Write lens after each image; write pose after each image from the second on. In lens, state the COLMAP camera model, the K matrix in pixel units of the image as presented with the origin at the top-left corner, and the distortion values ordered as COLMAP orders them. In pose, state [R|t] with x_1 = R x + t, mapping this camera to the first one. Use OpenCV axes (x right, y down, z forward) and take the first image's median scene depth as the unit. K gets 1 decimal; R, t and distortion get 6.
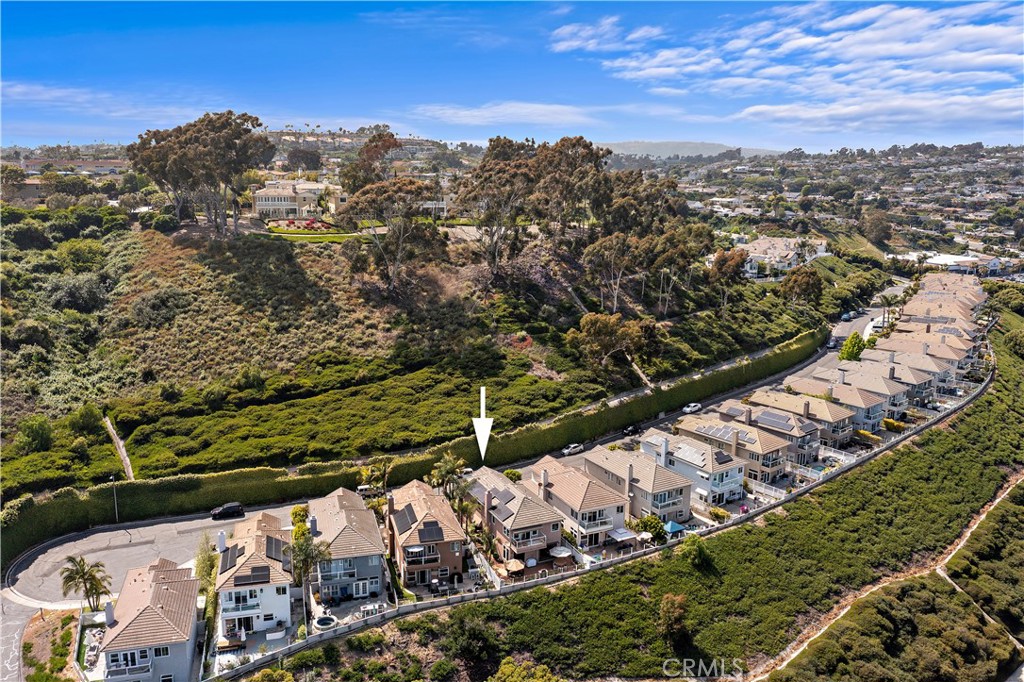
lens RADIAL K [[843.4, 0, 512.0], [0, 843.4, 341.0], [0, 0, 1]] dist [-0.006696, -0.000322]
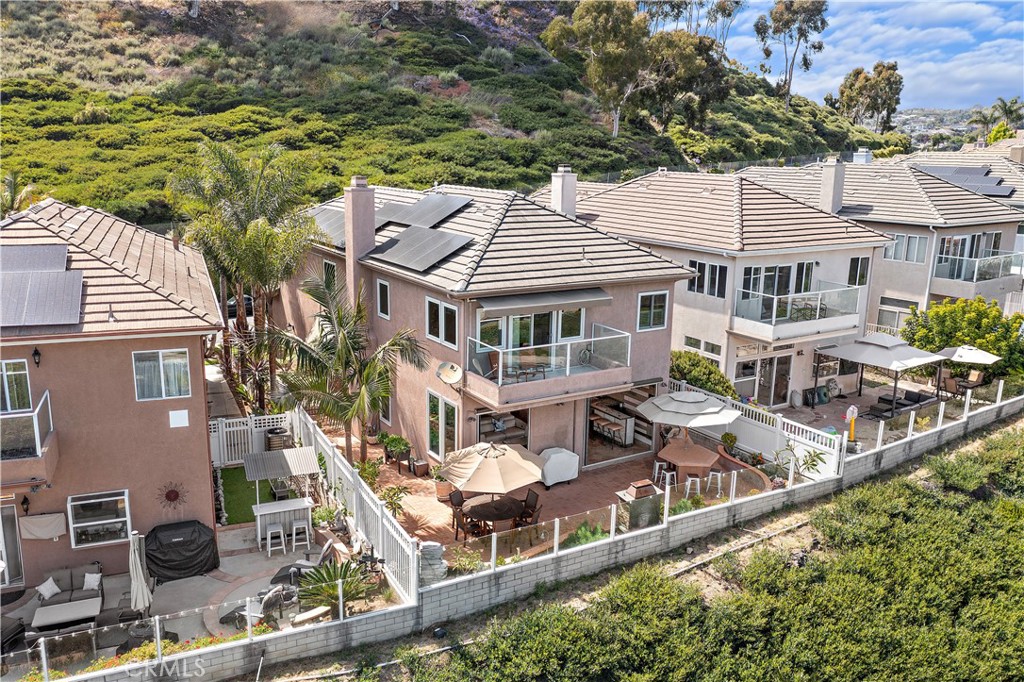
lens RADIAL K [[843.4, 0, 512.0], [0, 843.4, 341.0], [0, 0, 1]] dist [-0.006696, -0.000322]
pose [[0.994391, -0.023533, 0.103113, -0.010863], [0.021627, 0.999575, 0.019560, 0.225692], [-0.103529, -0.017220, 0.994477, 0.783081]]
